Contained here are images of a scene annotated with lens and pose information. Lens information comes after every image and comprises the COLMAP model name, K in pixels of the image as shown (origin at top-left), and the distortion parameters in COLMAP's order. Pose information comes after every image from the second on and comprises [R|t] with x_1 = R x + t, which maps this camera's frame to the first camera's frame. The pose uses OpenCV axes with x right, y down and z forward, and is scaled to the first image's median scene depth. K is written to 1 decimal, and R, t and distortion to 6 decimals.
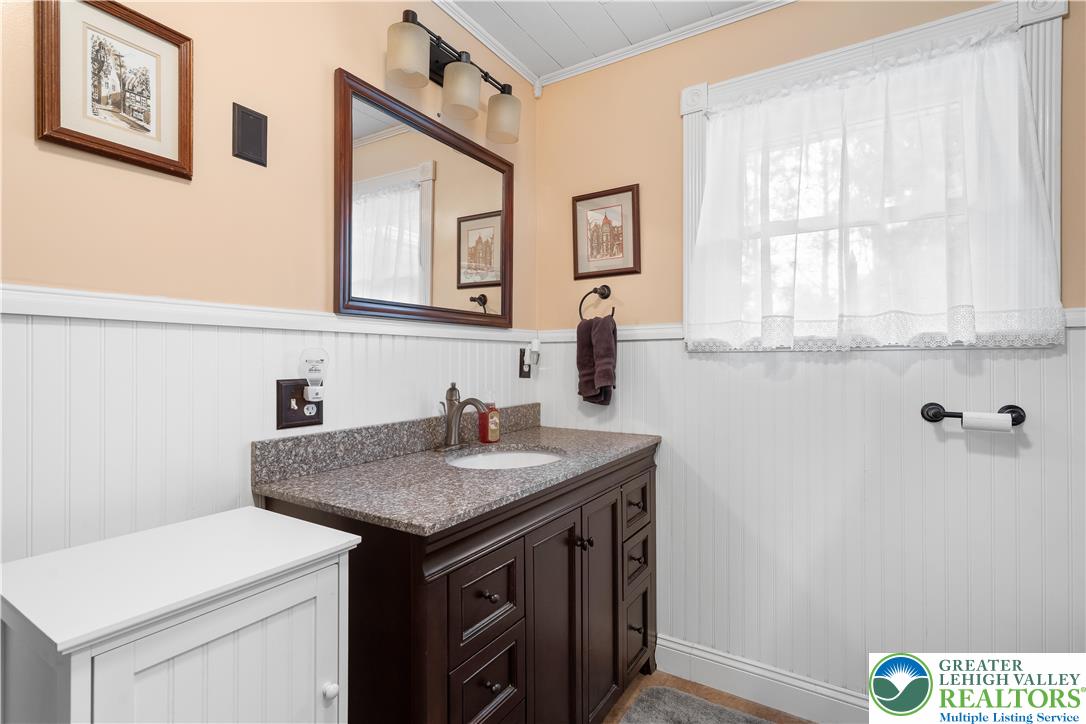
lens RADIAL K [[522.1, 0, 529.8], [0, 522.1, 361.0], [0, 0, 1]] dist [0.001184, 0.000259]
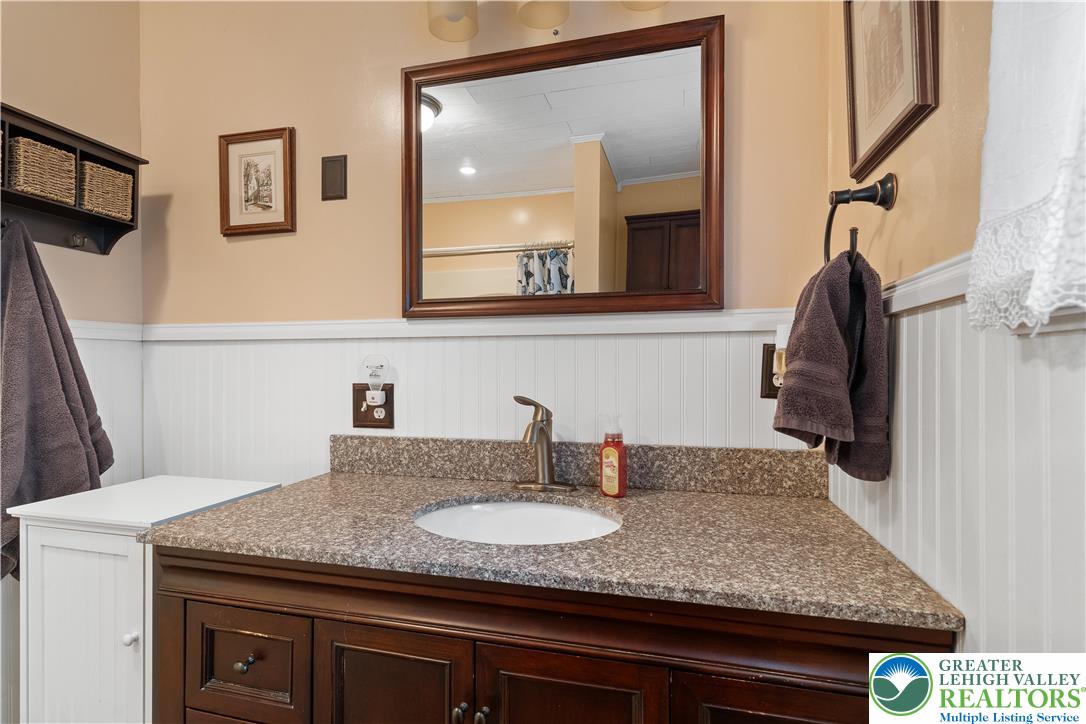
lens RADIAL K [[522.1, 0, 529.8], [0, 522.1, 361.0], [0, 0, 1]] dist [0.001184, 0.000259]
pose [[0.313233, -0.009144, -0.949632, 0.677633], [-0.002434, 0.999943, -0.010431, -0.000814], [0.949673, 0.005579, 0.313193, 0.963705]]
